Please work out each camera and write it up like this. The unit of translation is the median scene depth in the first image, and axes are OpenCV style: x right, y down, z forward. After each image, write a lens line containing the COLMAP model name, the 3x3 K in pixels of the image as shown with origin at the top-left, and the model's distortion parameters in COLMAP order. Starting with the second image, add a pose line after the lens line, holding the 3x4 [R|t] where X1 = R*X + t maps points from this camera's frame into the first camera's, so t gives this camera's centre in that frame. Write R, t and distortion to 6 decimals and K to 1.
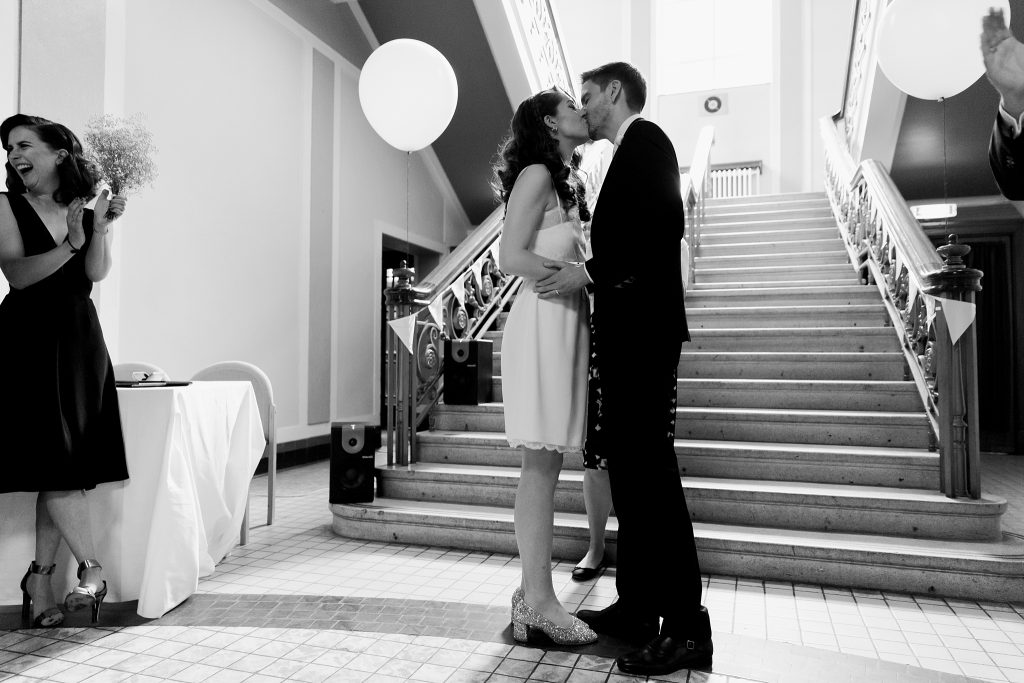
lens RADIAL K [[714.4, 0, 523.0], [0, 714.4, 349.2], [0, 0, 1]] dist [0.001829, 0.001121]
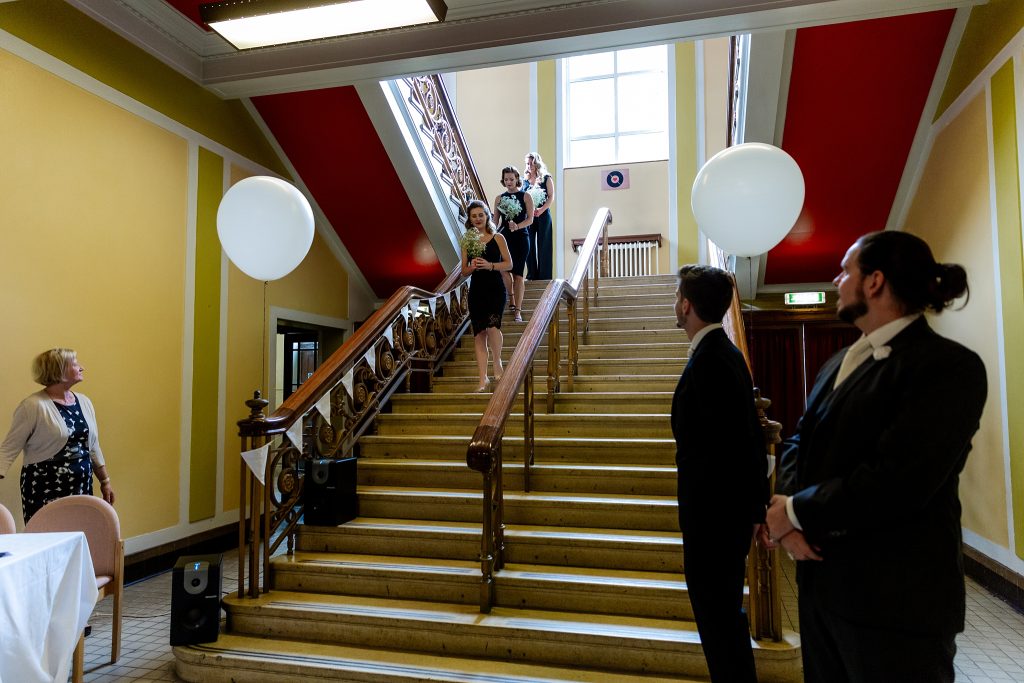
lens RADIAL K [[714.4, 0, 528.8], [0, 714.4, 336.9], [0, 0, 1]] dist [0.001829, 0.001121]
pose [[0.997707, -0.006561, 0.067368, 0.145724], [0.009351, 0.999108, -0.041184, -0.150441], [-0.067037, 0.041720, 0.996878, -0.040763]]
